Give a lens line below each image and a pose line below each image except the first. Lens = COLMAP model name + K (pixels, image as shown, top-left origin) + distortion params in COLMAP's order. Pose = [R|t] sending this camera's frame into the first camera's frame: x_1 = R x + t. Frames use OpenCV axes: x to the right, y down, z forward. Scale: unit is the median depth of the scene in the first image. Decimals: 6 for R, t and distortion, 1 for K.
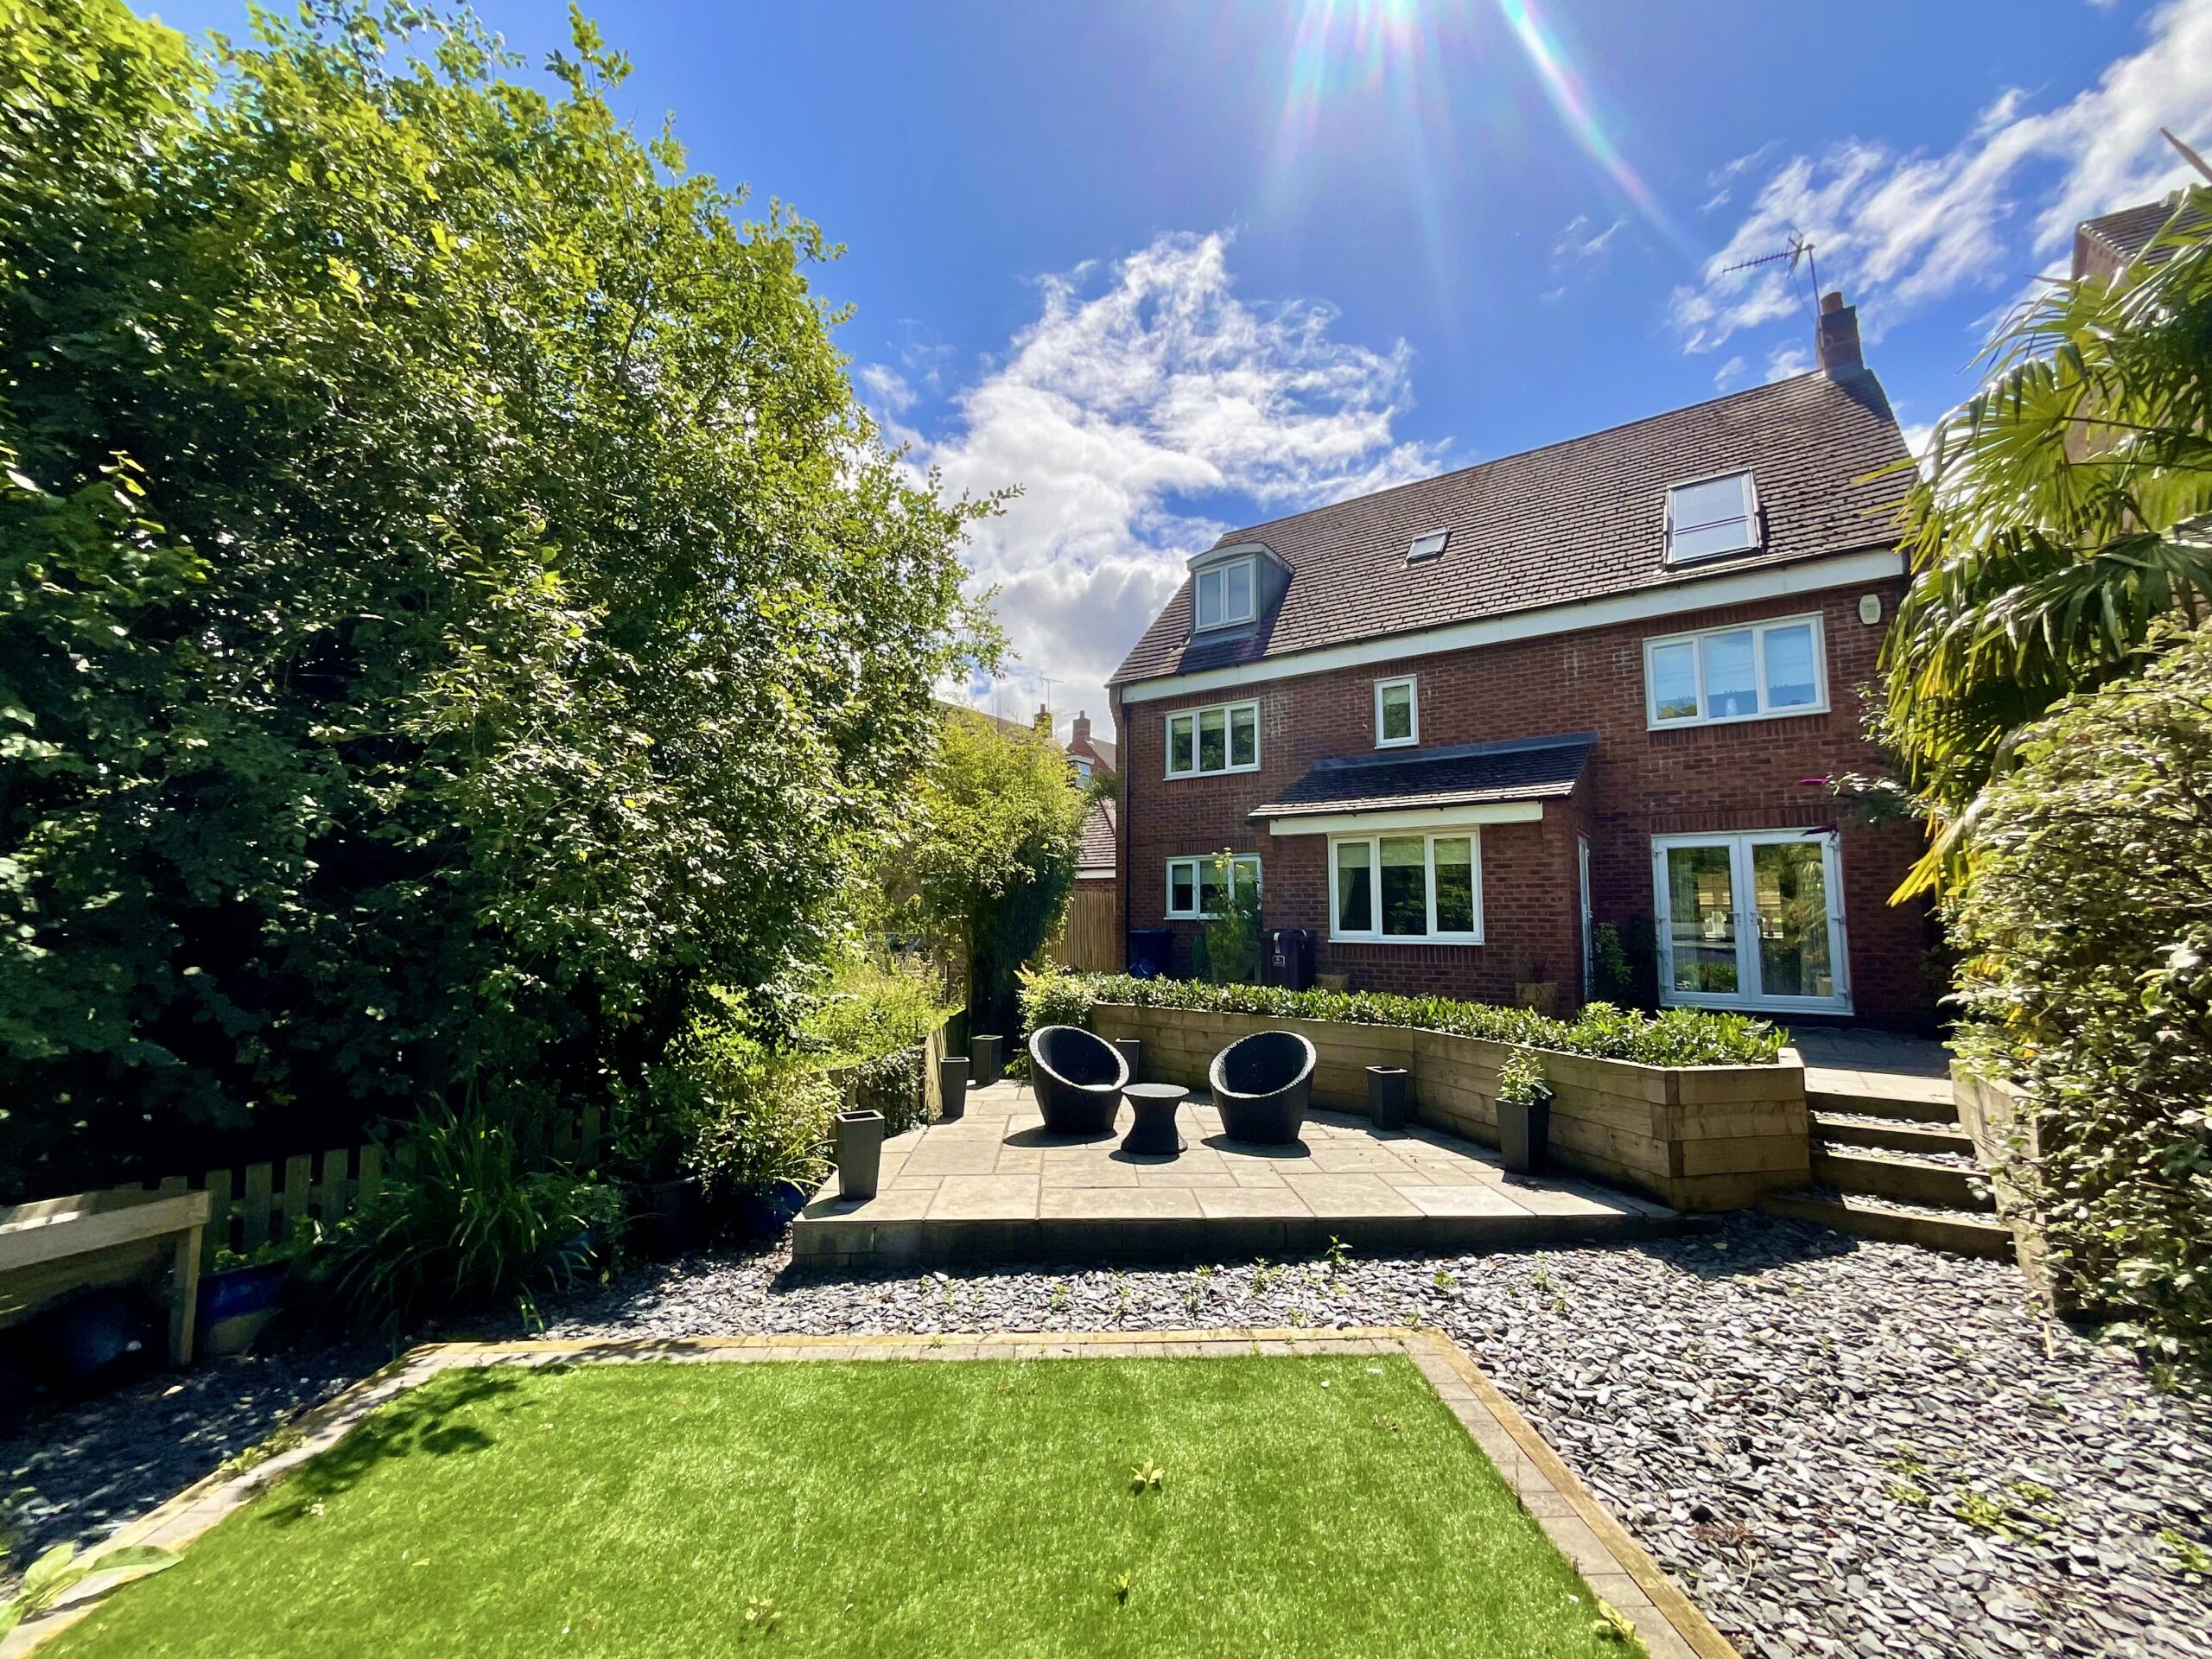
lens RADIAL K [[878.1, 0, 1106.0], [0, 878.1, 829.5], [0, 0, 1]] dist [-0.010274, 0.000183]
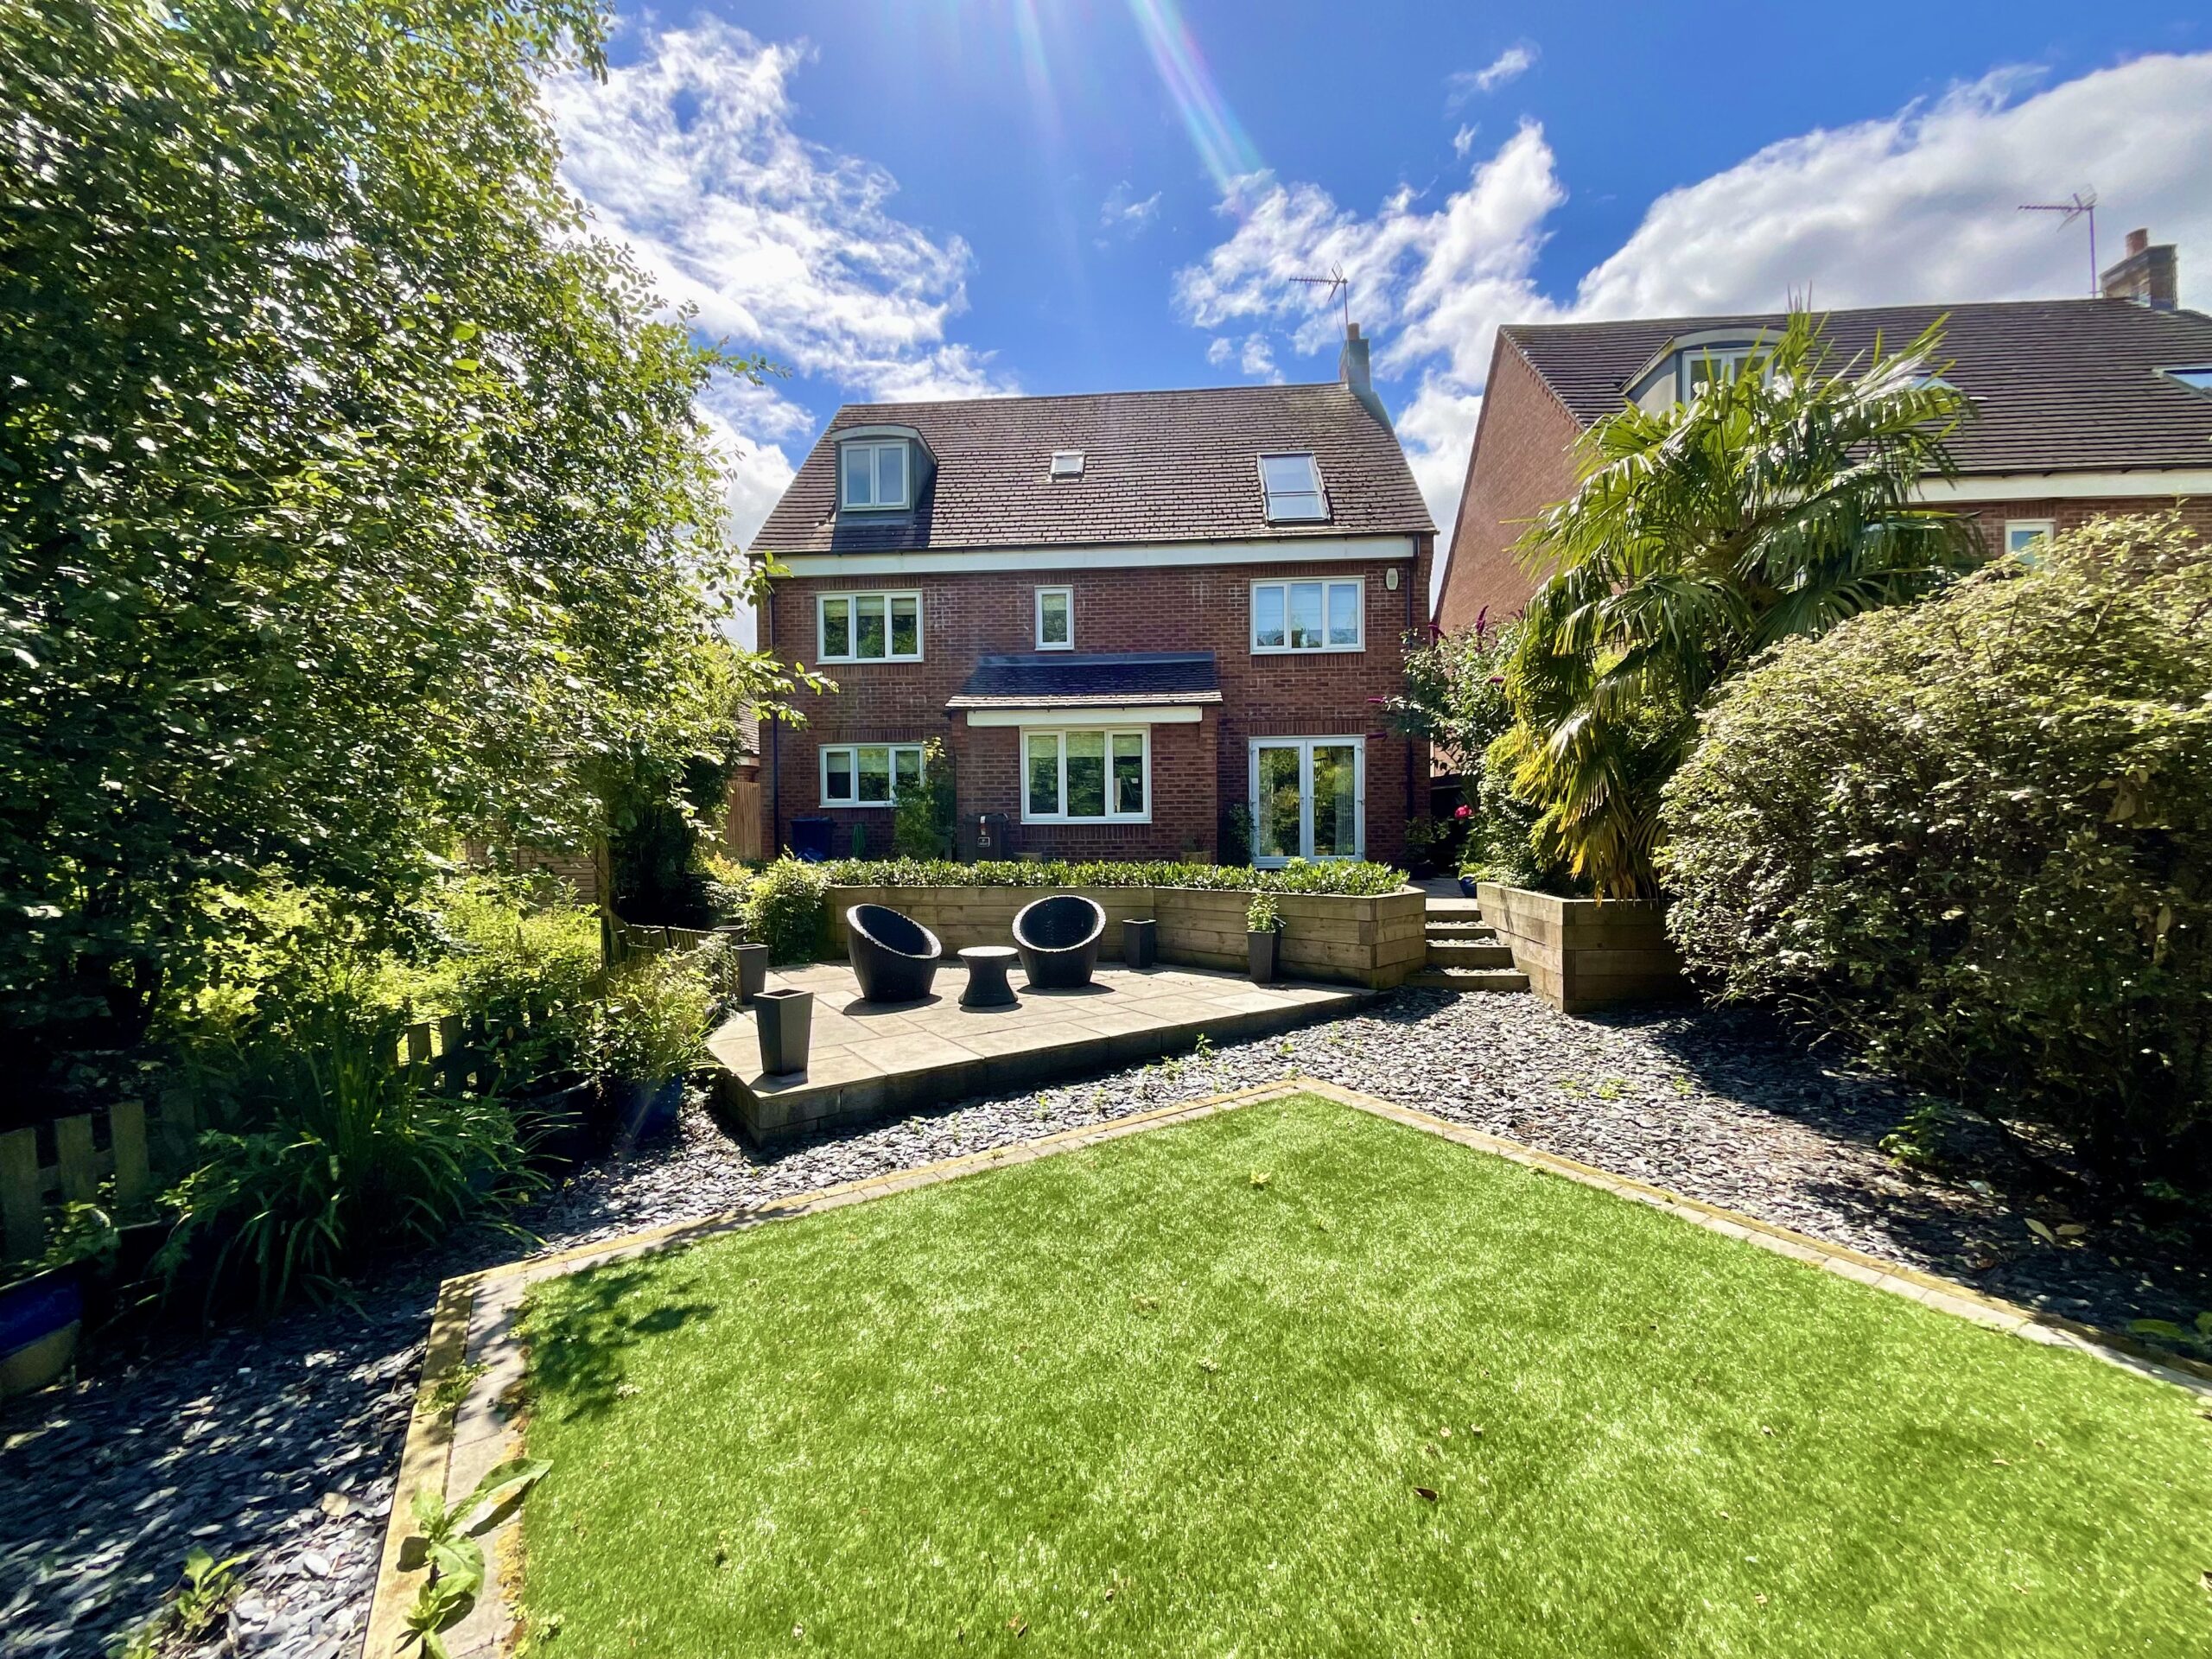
lens RADIAL K [[884.9, 0, 1106.0], [0, 884.9, 829.5], [0, 0, 1]] dist [-0.027755, -0.000081]
pose [[0.853064, -0.019812, 0.521430, -0.233716], [-0.038330, 0.994200, 0.100484, 0.019134], [-0.520397, -0.105706, 0.847357, 0.005024]]
